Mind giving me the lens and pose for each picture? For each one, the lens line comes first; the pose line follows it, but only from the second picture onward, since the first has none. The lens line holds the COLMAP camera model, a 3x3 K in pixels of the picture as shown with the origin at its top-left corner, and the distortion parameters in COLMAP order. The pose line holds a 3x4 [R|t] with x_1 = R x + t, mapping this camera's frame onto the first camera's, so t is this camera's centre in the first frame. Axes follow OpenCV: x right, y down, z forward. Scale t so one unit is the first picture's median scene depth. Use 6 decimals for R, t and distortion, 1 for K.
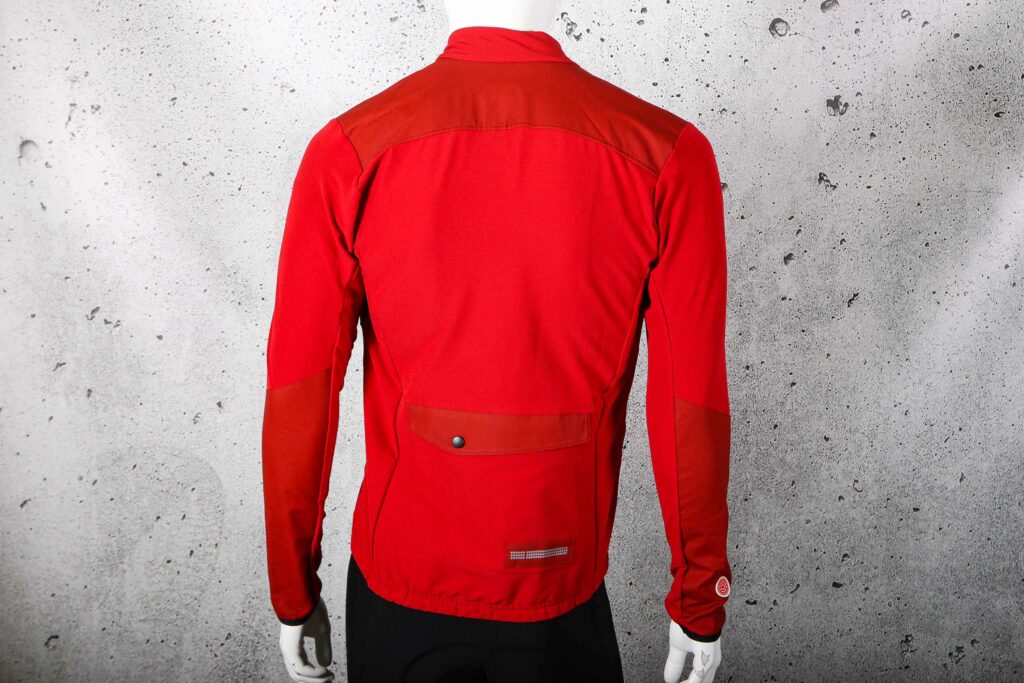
lens RADIAL K [[2050.0, 0, 510.3], [0, 2050.0, 328.6], [0, 0, 1]] dist [0.016185, 0.170900]
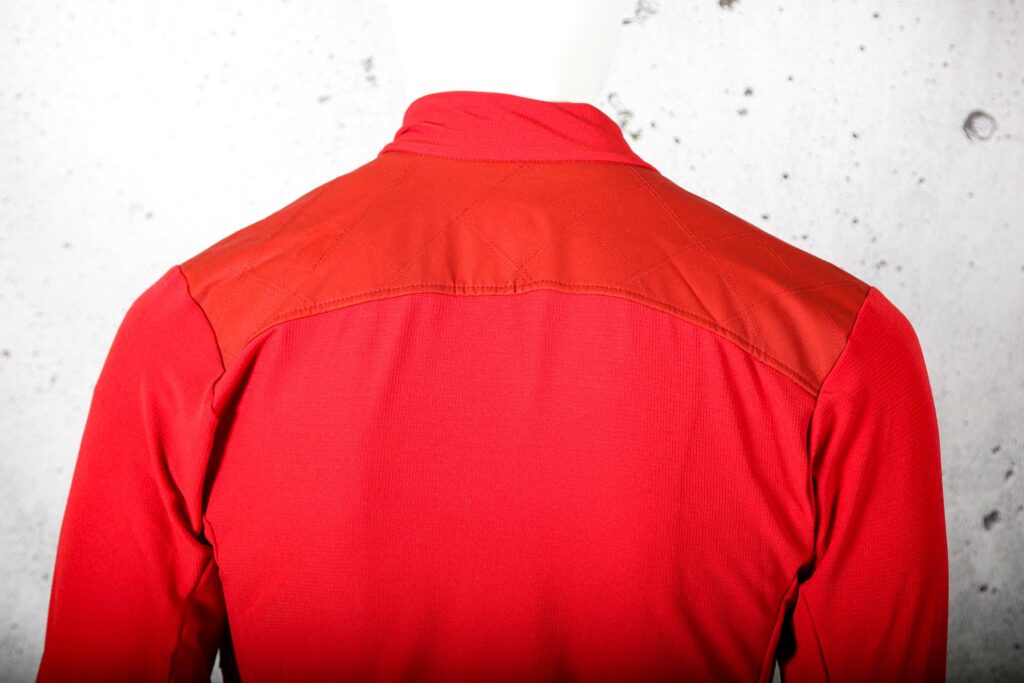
lens RADIAL K [[2419.1, 0, 512.0], [0, 2419.1, 341.5], [0, 0, 1]] dist [0.103607, 0.383817]
pose [[0.999779, 0.021001, 0.000897, -0.002555], [-0.020885, 0.997266, -0.070887, -0.043216], [-0.002384, 0.070853, 0.997484, 0.407112]]
